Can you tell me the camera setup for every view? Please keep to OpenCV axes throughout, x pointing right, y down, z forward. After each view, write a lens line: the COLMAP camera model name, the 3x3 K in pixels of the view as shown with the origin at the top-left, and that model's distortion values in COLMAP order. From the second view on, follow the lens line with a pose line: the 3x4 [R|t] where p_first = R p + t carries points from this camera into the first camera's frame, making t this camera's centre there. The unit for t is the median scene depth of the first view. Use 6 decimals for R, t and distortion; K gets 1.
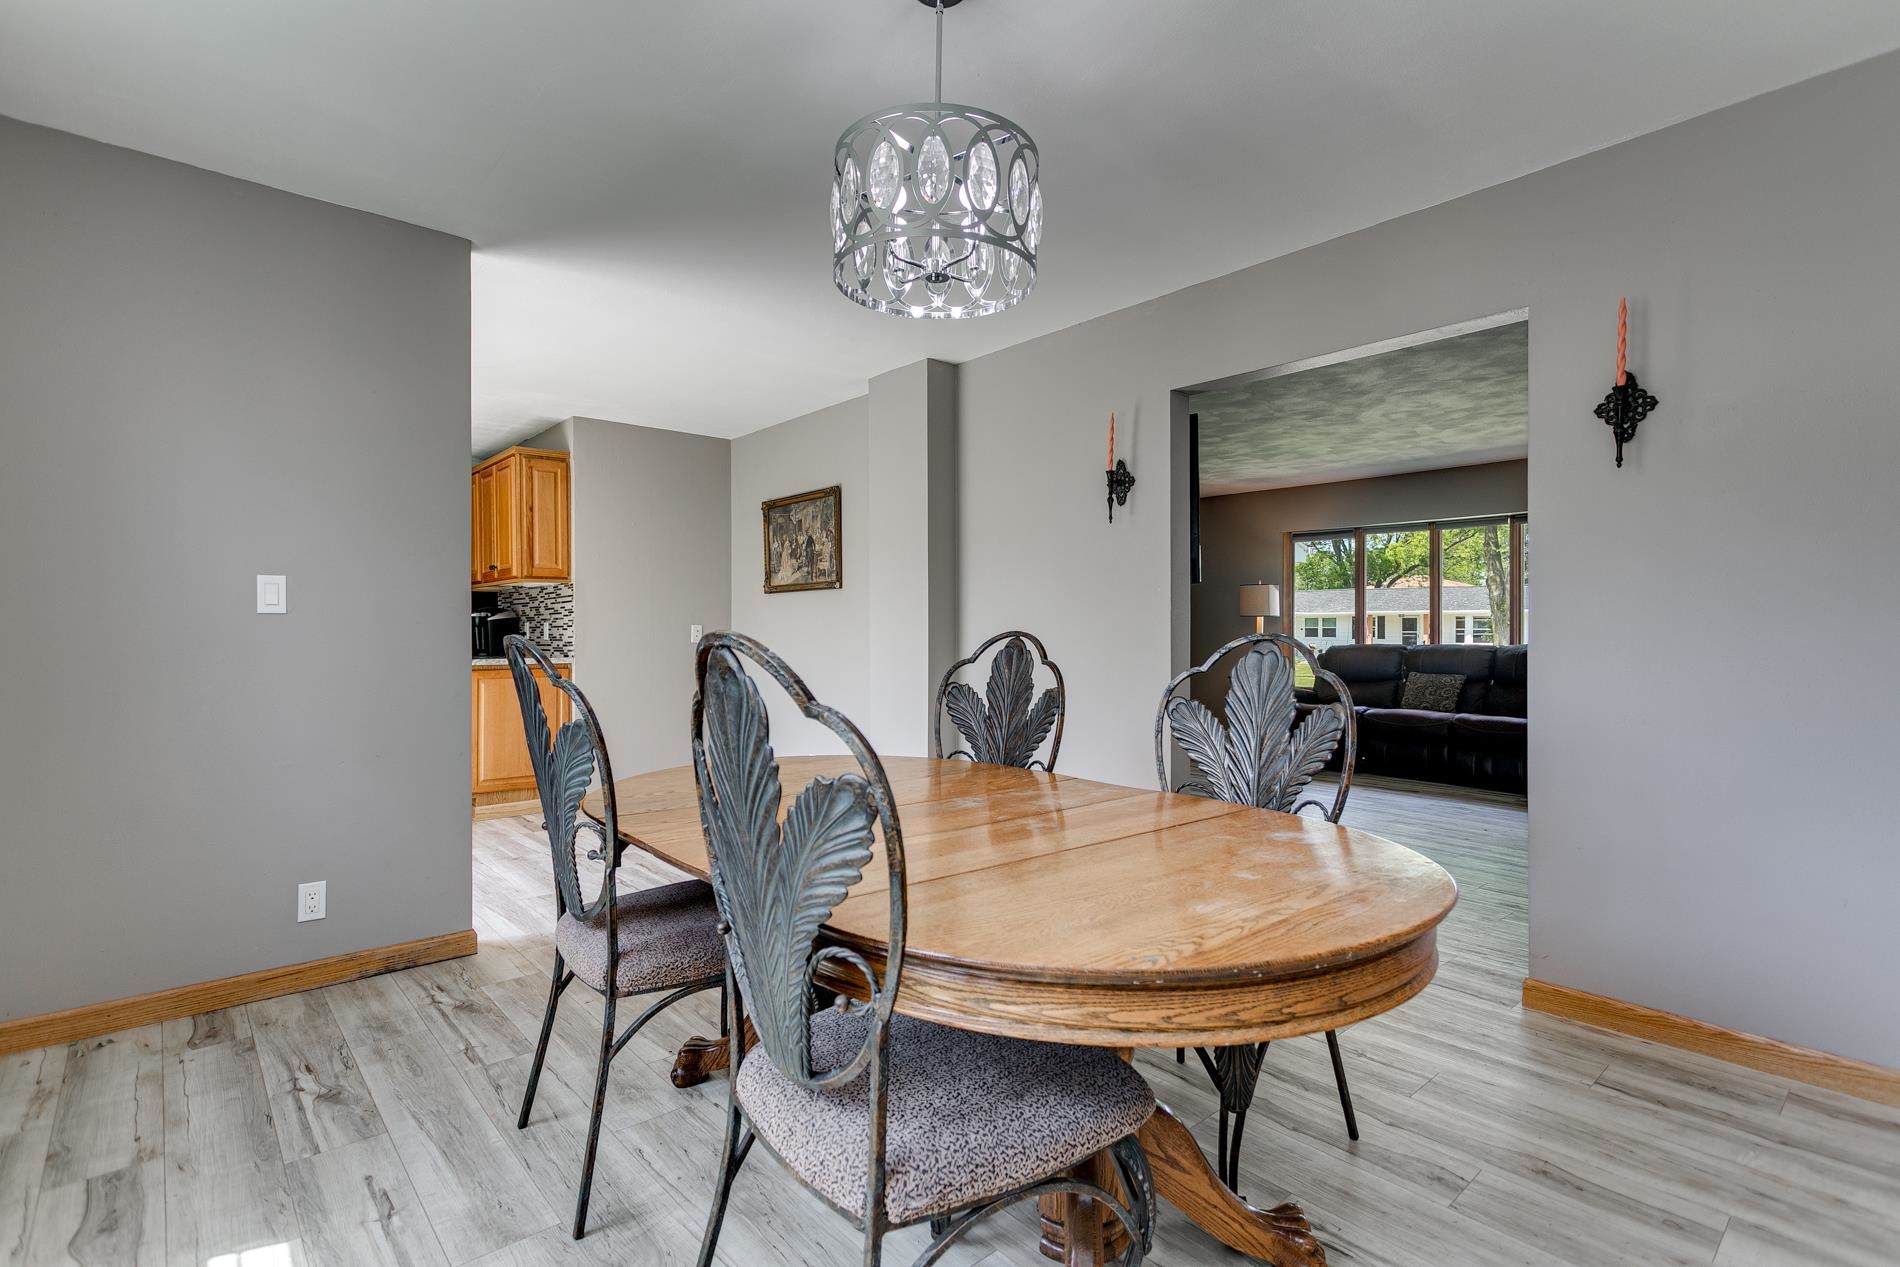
lens RADIAL K [[918.6, 0, 946.8], [0, 918.6, 623.4], [0, 0, 1]] dist [-0.000452, 0.000454]
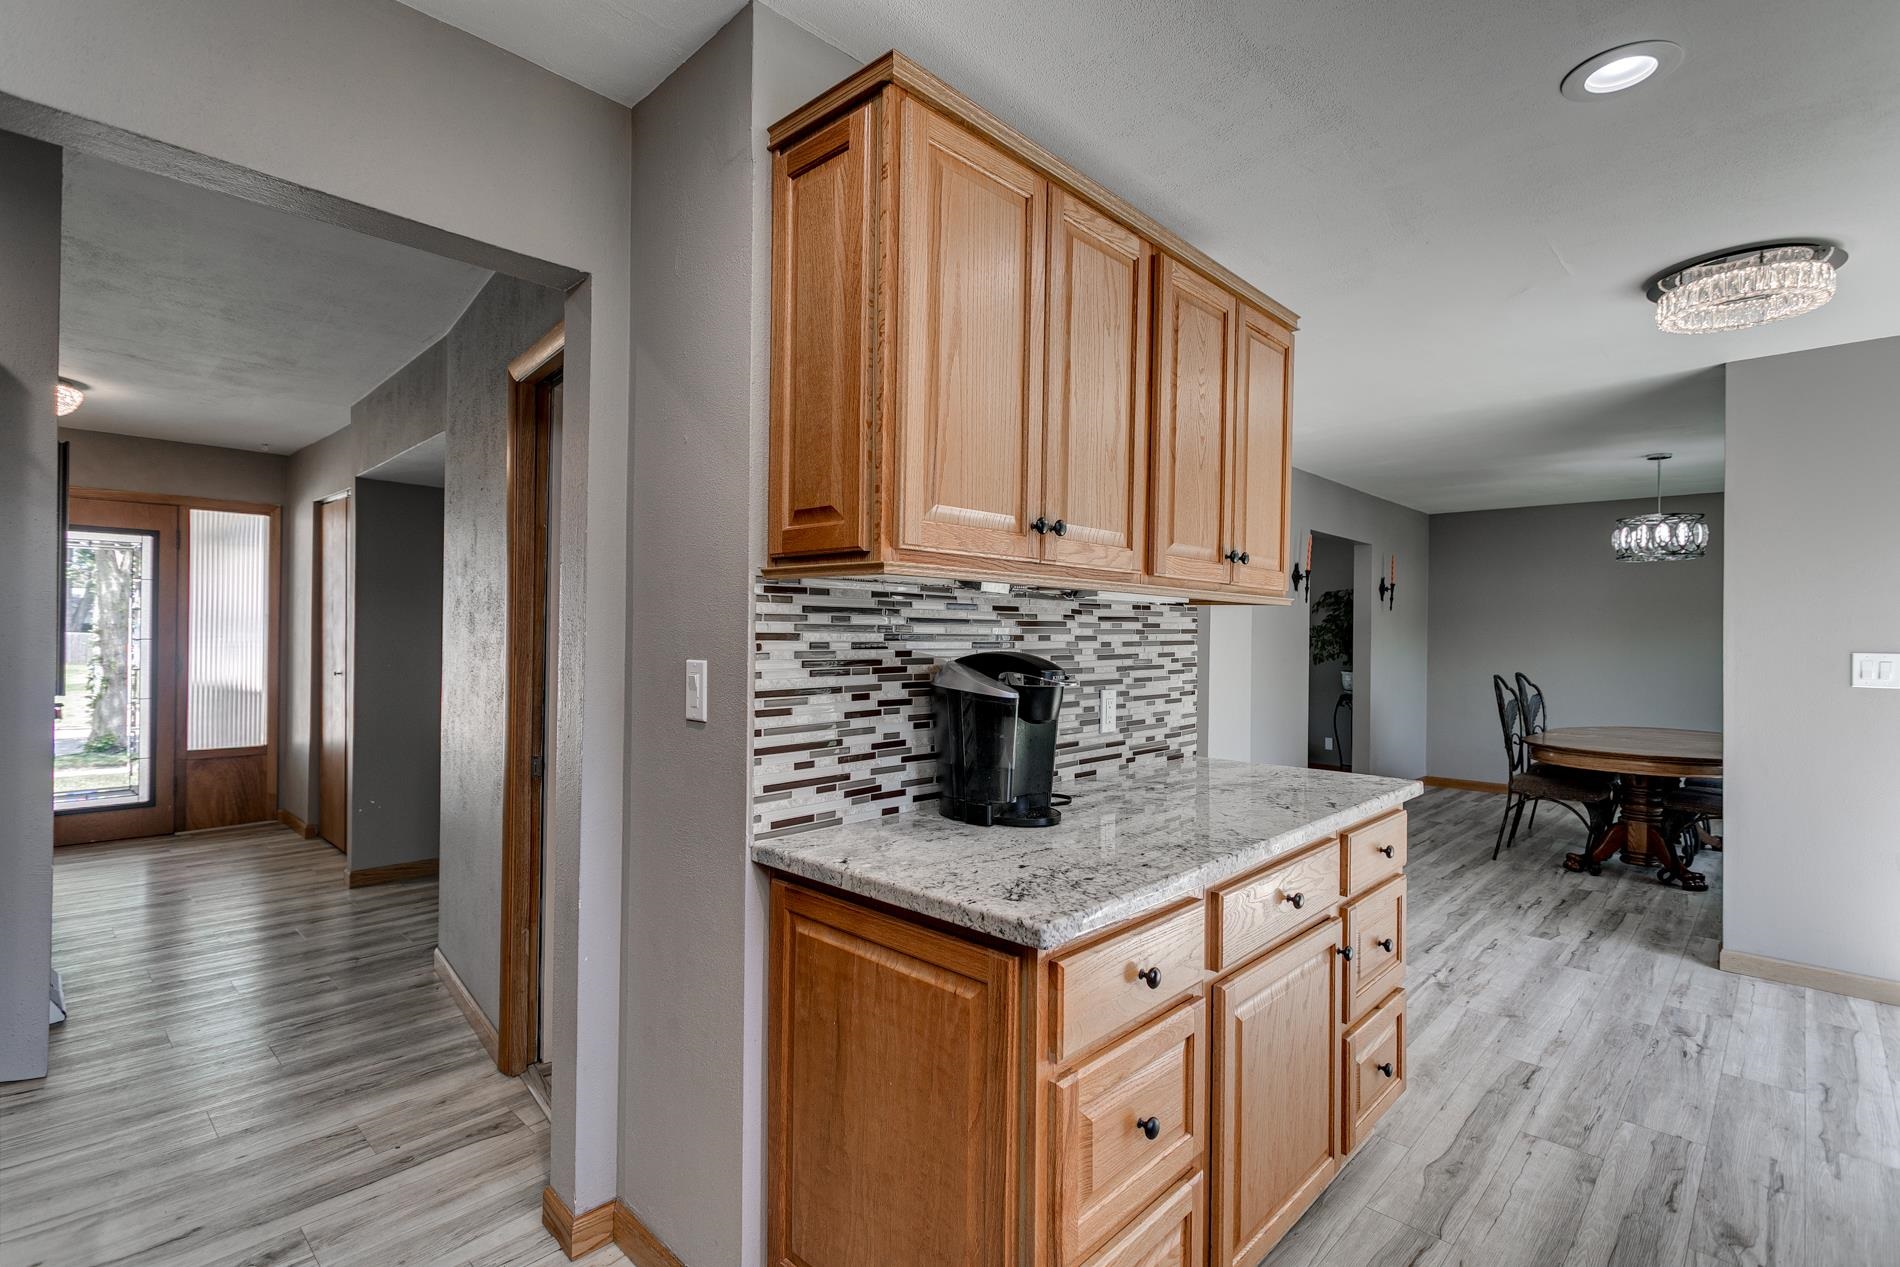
lens RADIAL K [[904.9, 0, 946.6], [0, 904.9, 628.5], [0, 0, 1]] dist [0.000178, -0.000128]
pose [[-0.097385, 0.006799, 0.995224, -0.932048], [-0.019566, 0.999770, -0.008744, -0.026507], [-0.995054, -0.020324, -0.097230, 1.244526]]
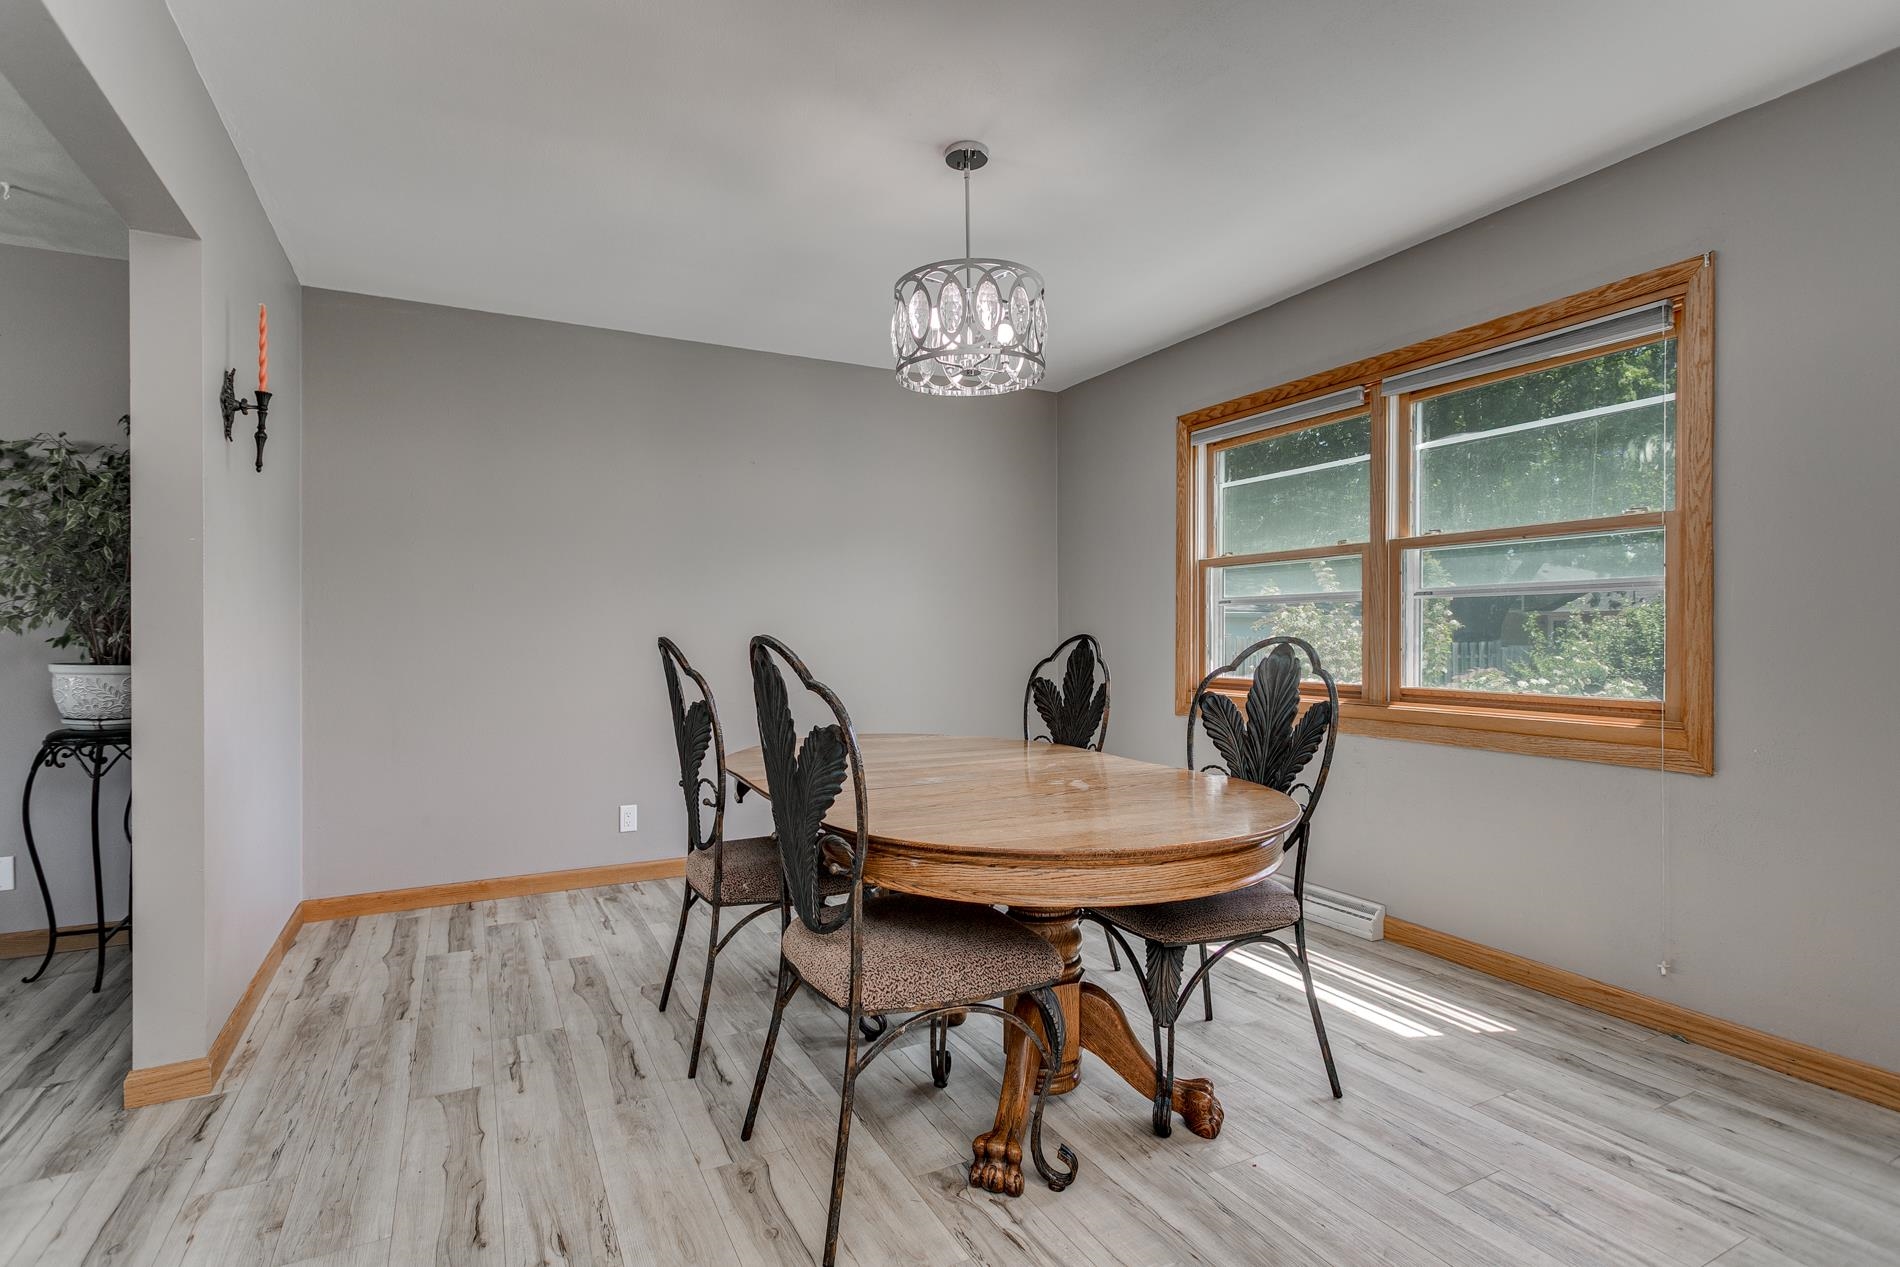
lens RADIAL K [[927.2, 0, 950.7], [0, 927.2, 646.0], [0, 0, 1]] dist [0.022884, 0.000885]
pose [[-0.974921, 0.008472, 0.222389, -0.079679], [0.009487, 0.999949, 0.003496, 0.004965], [-0.222348, 0.005518, -0.974952, 0.821623]]
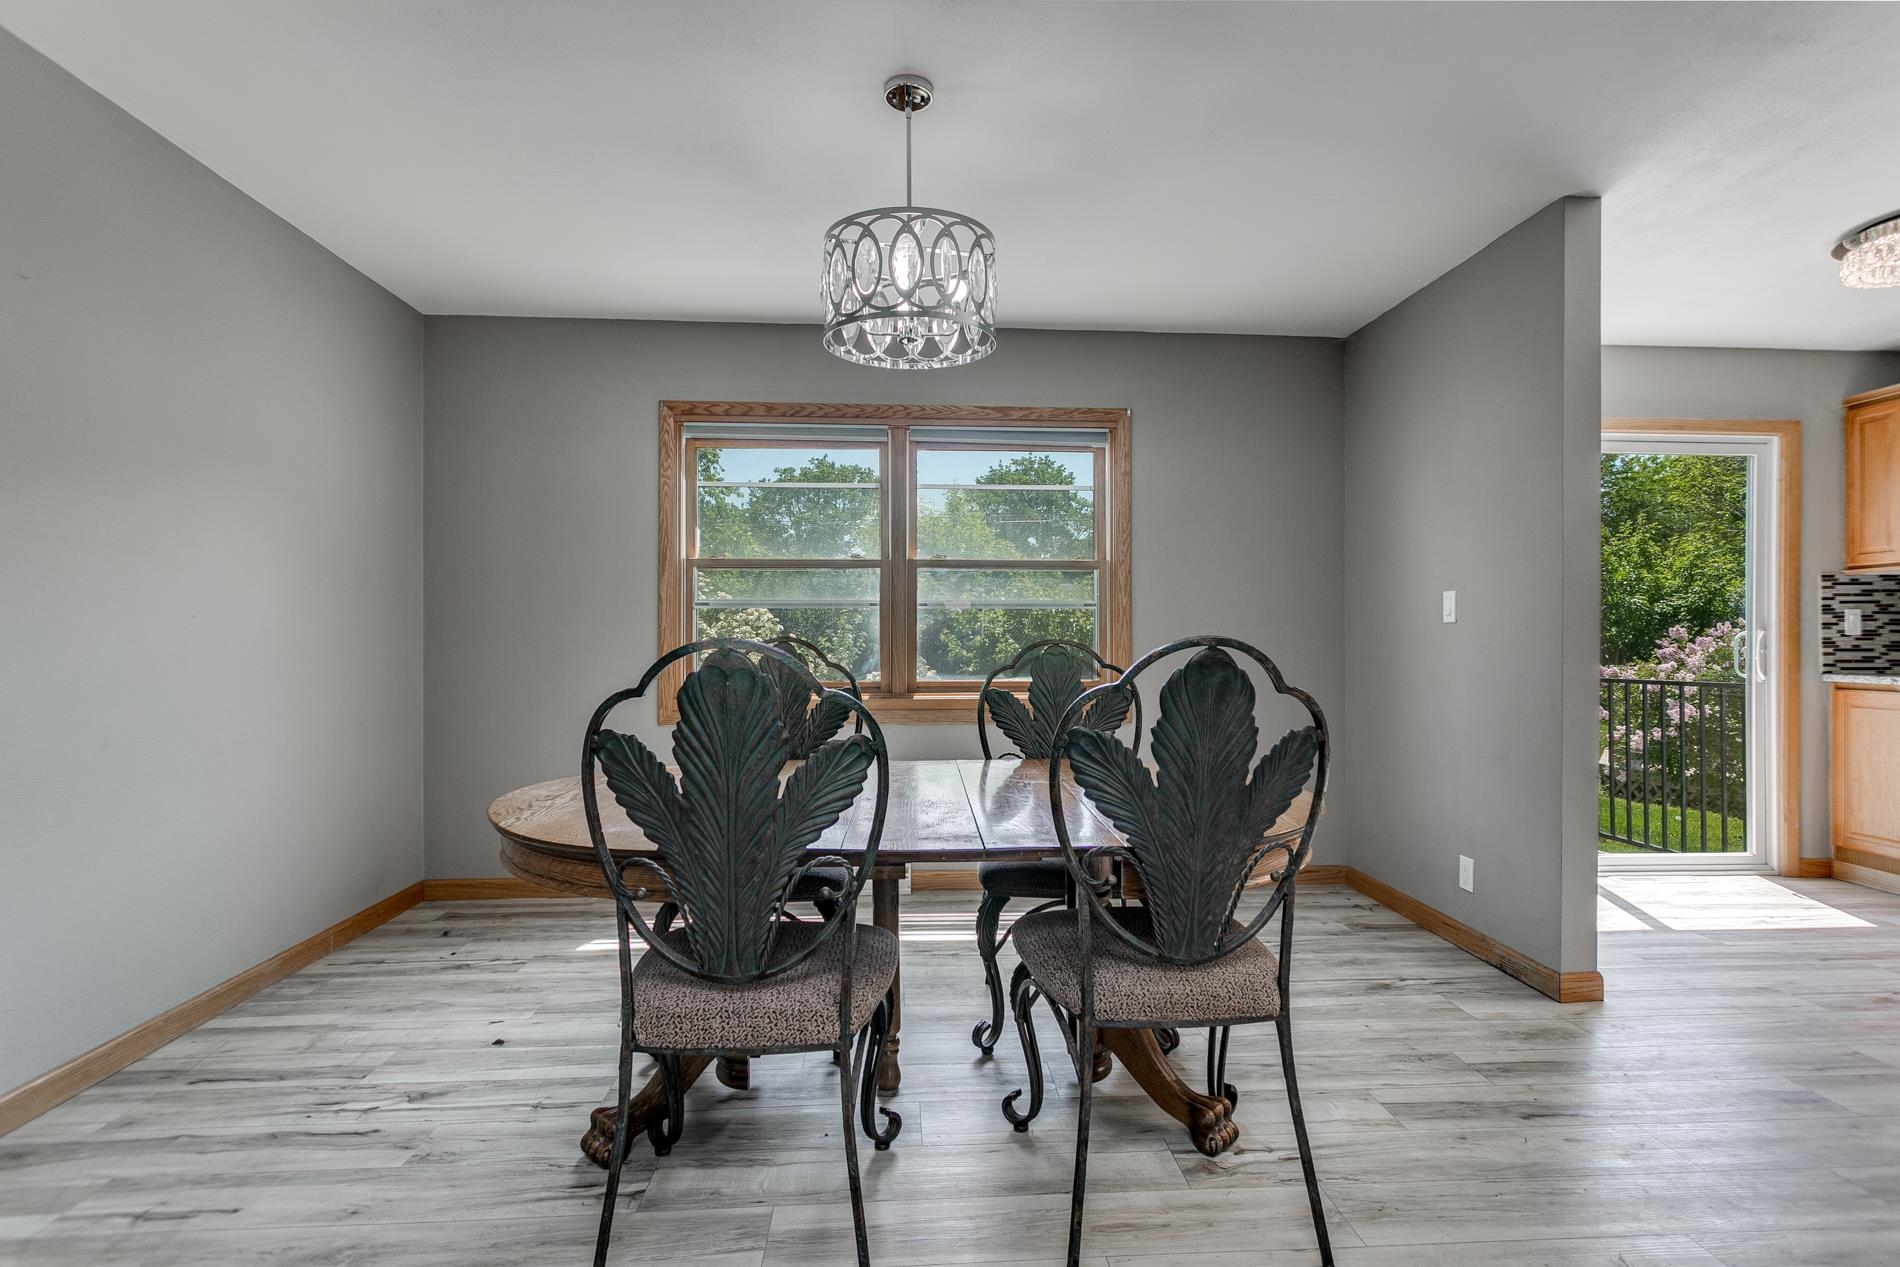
lens RADIAL K [[911.7, 0, 950.1], [0, 911.7, 634.7], [0, 0, 1]] dist [0.000235, 0.000713]
pose [[-0.614630, 0.003476, -0.788808, 0.317295], [0.007023, 0.999975, -0.001065, 0.001124], [0.788784, -0.006194, -0.614639, 0.632839]]
